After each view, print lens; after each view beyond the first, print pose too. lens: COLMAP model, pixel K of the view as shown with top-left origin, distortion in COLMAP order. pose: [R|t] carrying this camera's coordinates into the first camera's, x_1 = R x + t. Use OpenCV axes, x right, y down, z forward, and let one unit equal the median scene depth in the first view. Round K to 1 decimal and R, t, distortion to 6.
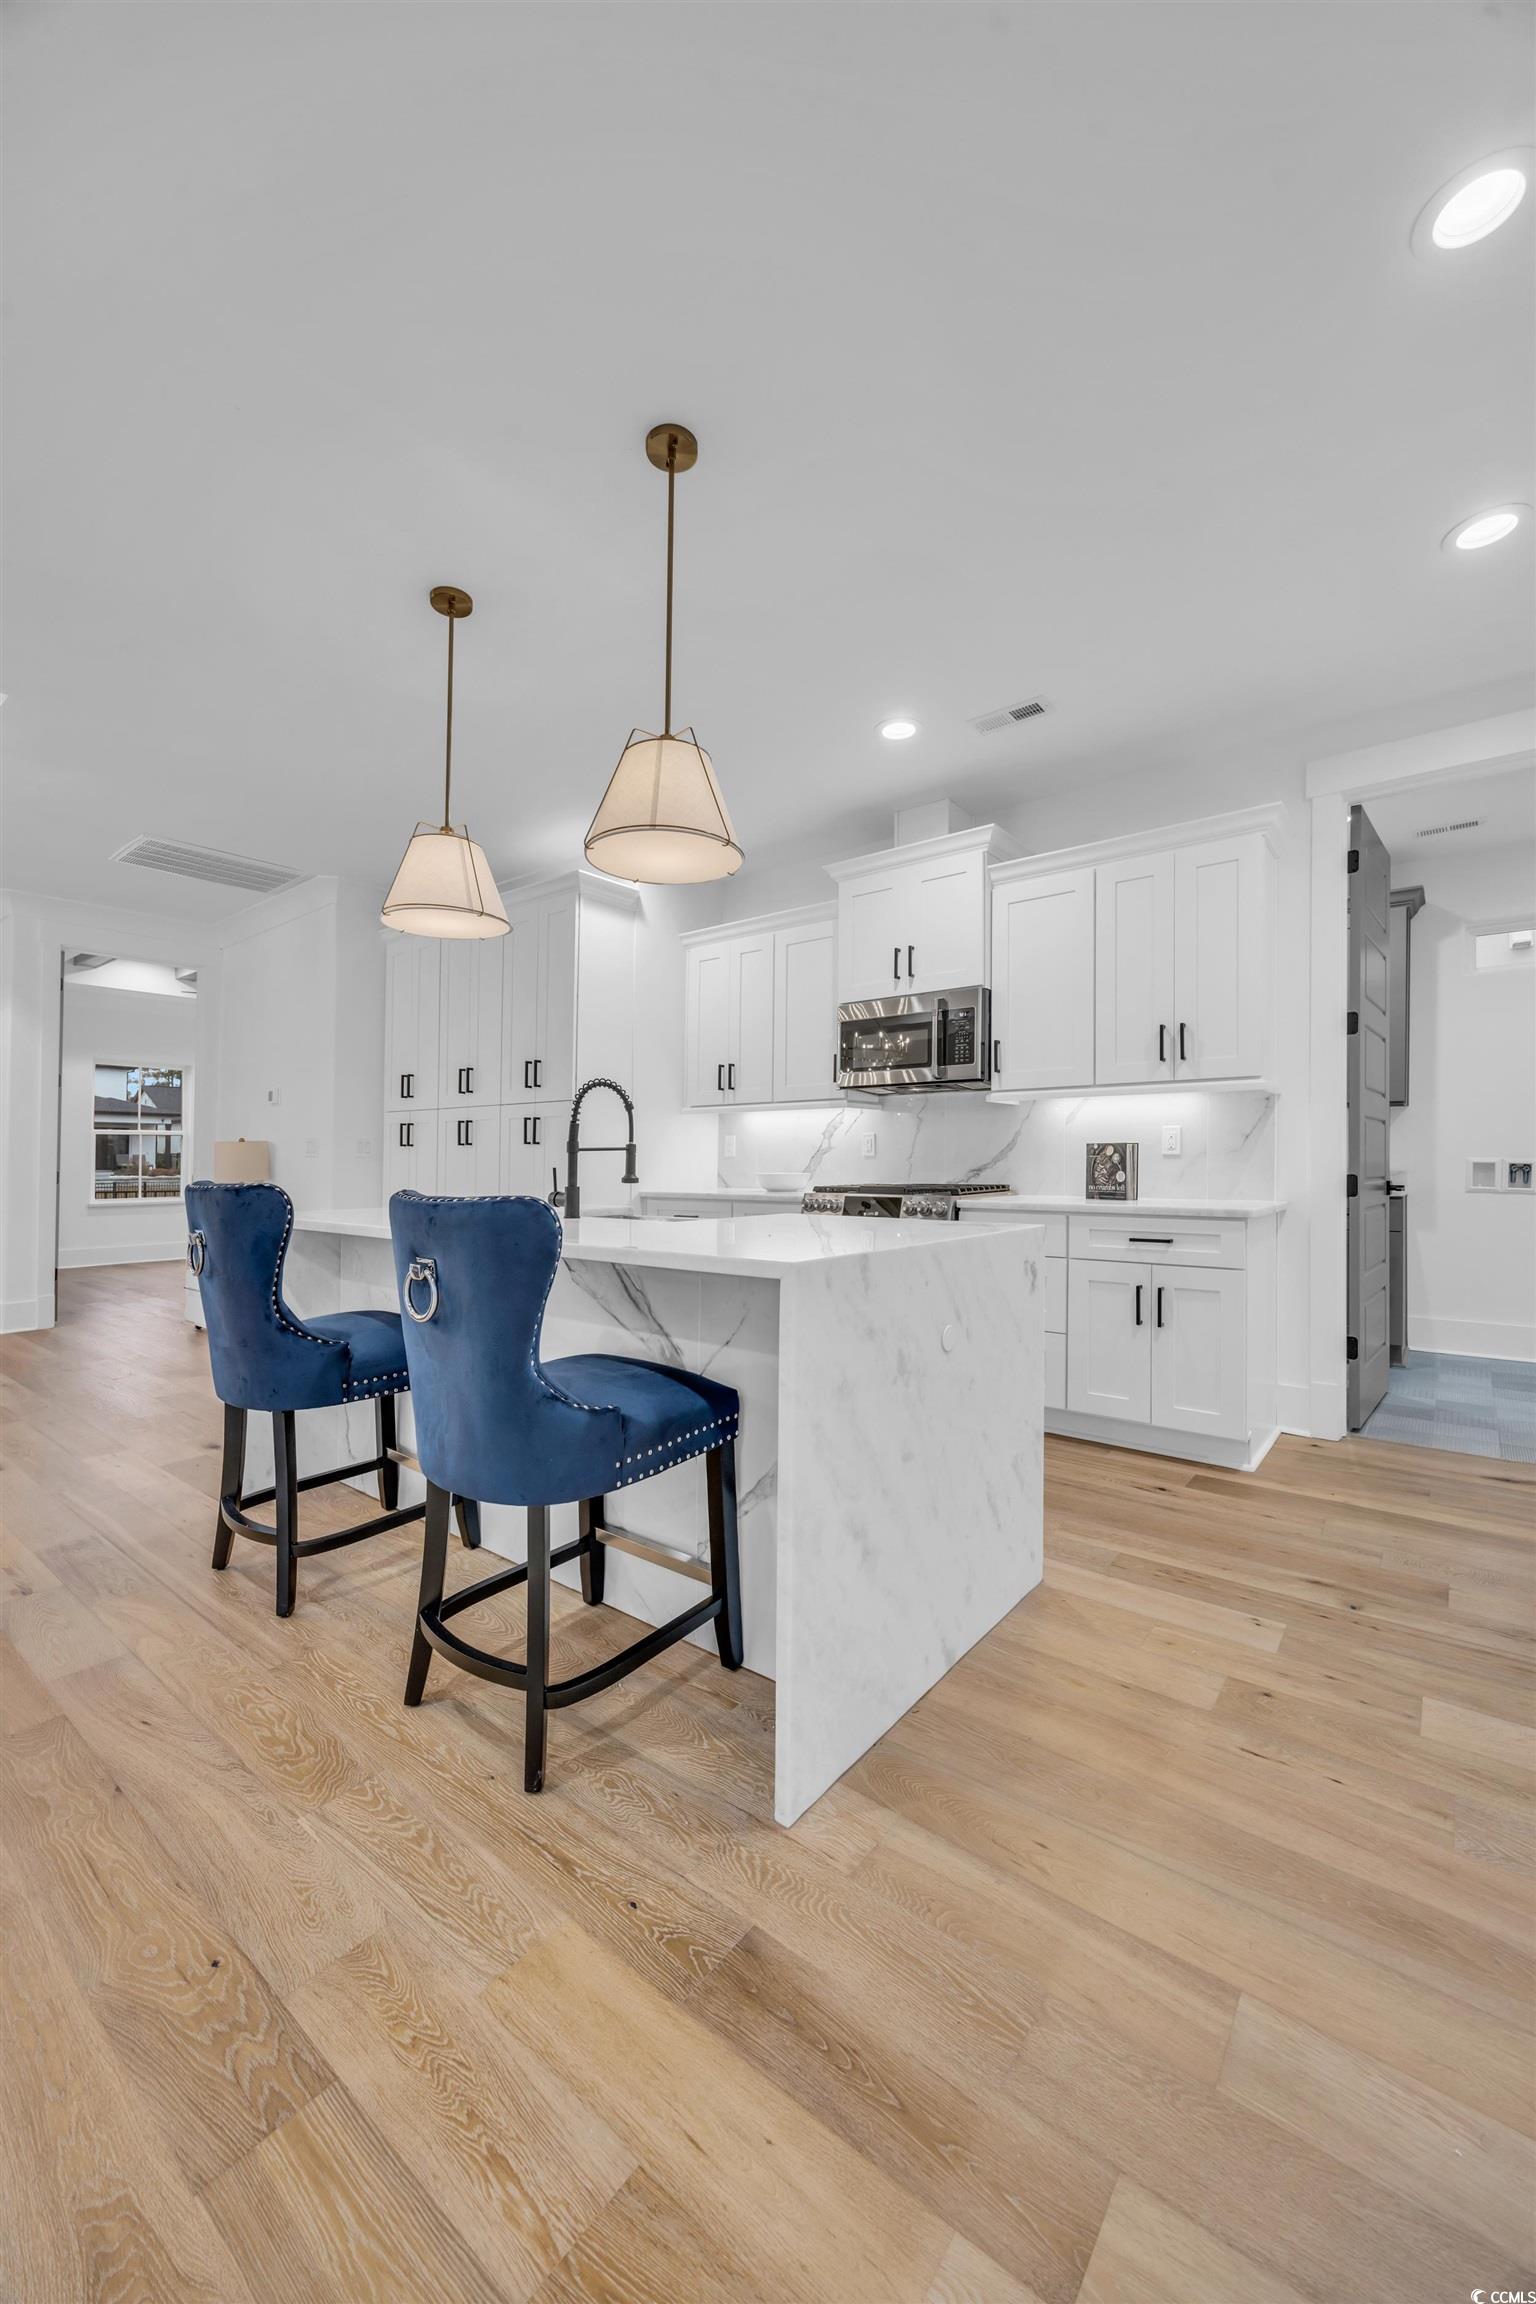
lens RADIAL K [[883.0, 0, 784.6], [0, 883.0, 1153.4], [0, 0, 1]] dist [0.000714, 0.000108]
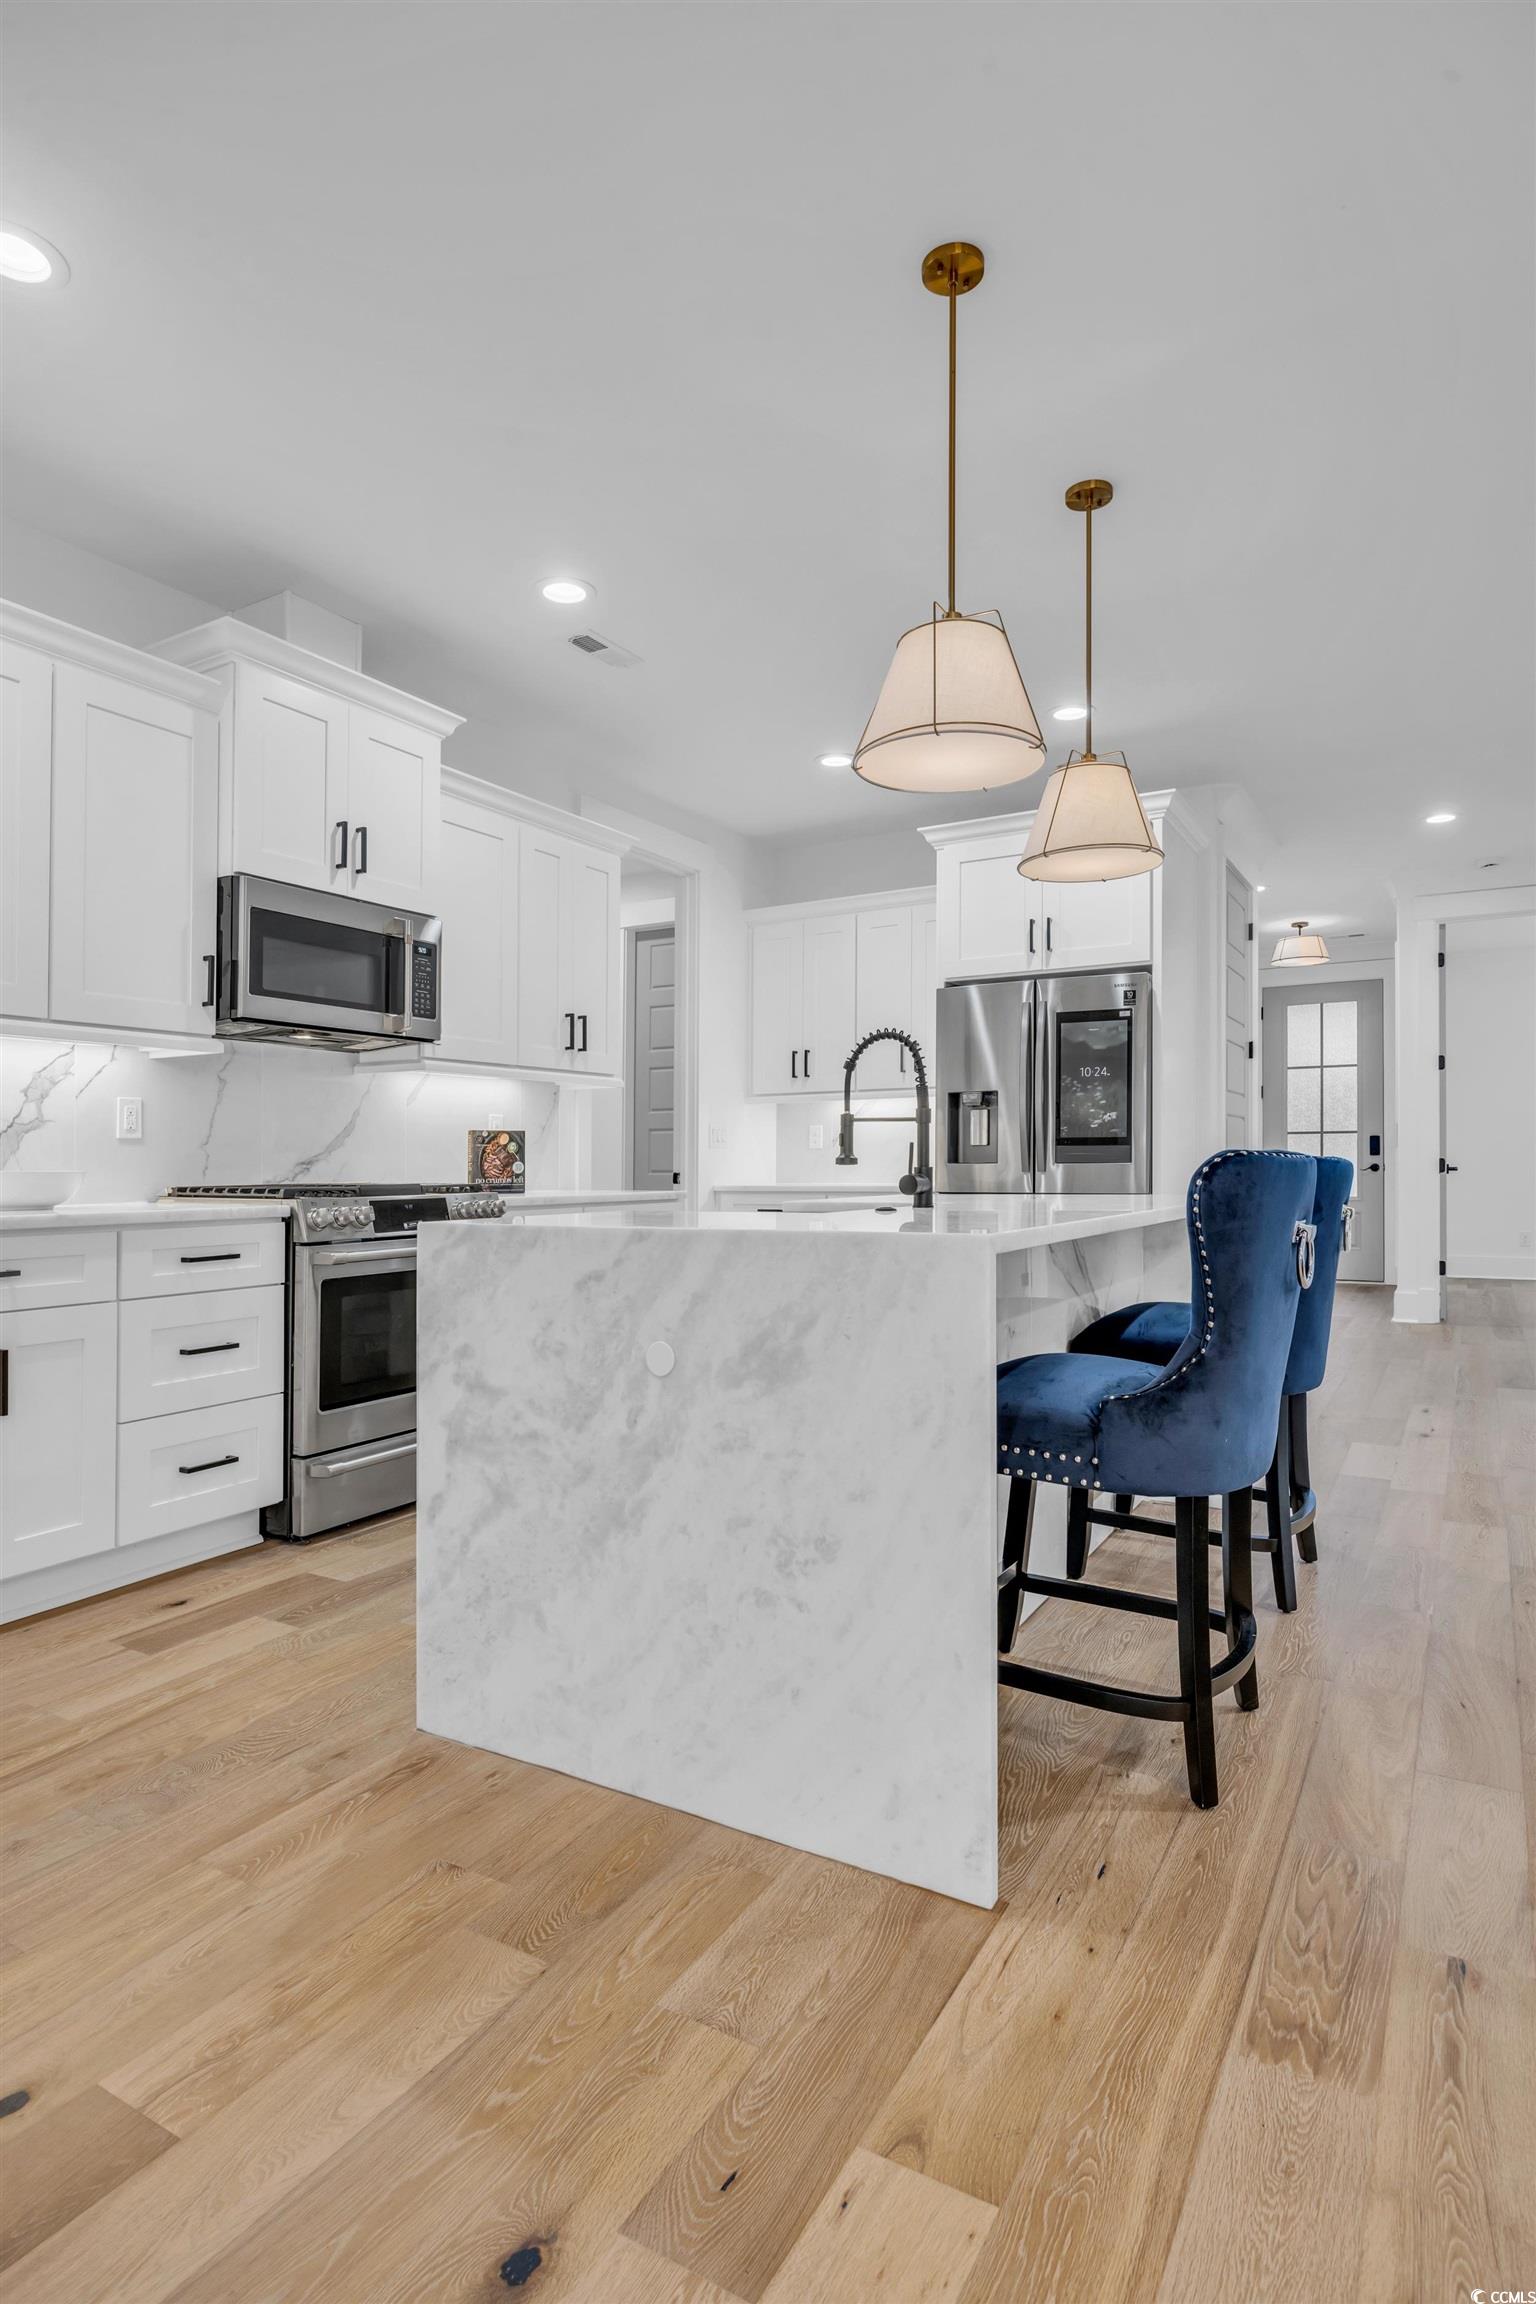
lens RADIAL K [[1215.5, 0, 776.7], [0, 1215.5, 1140.4], [0, 0, 1]] dist [-0.008317, 0.000729]
pose [[-0.133128, 0.023154, 0.990828, -0.904127], [0.000868, 0.999729, -0.023246, 0.027542], [-0.991098, -0.002235, -0.133112, 0.891938]]
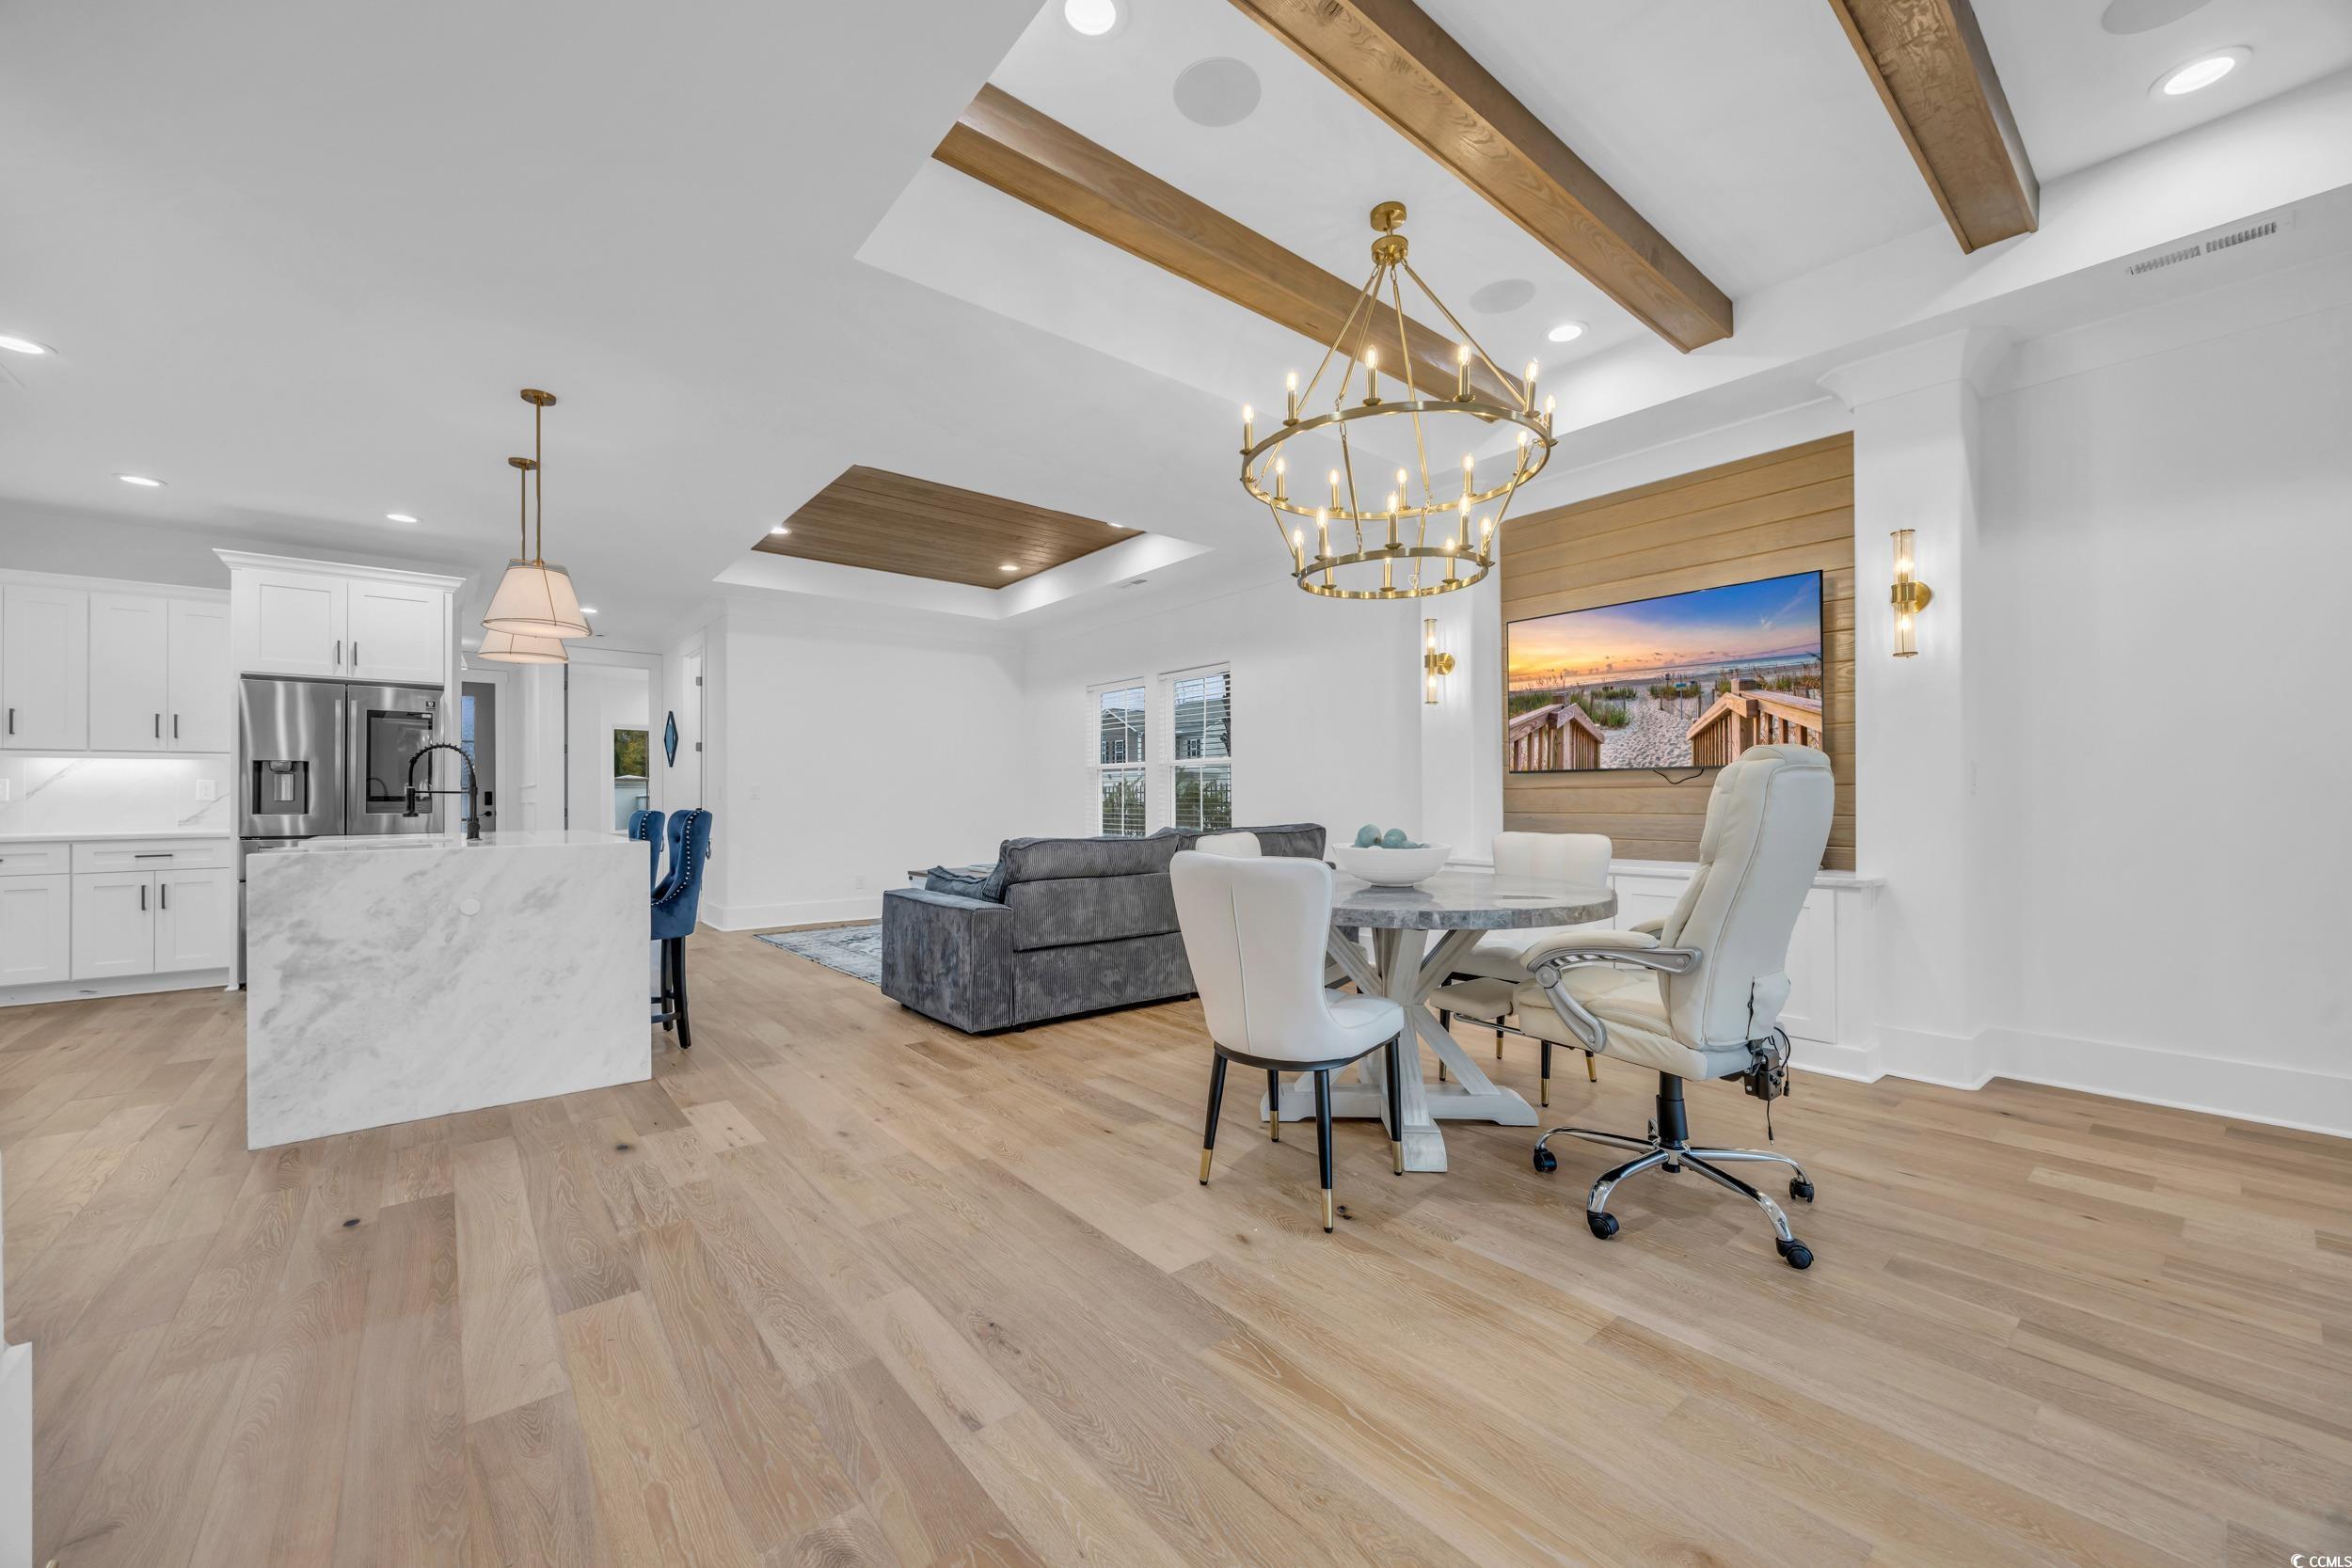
lens RADIAL K [[907.0, 0, 1177.6], [0, 907.0, 792.5], [0, 0, 1]] dist [-0.000994, -0.000134]
pose [[-0.974918, 0.011478, 0.222269, -1.214151], [0.008440, 0.999858, -0.014611, 0.019787], [-0.222405, -0.012368, -0.974876, 1.554992]]
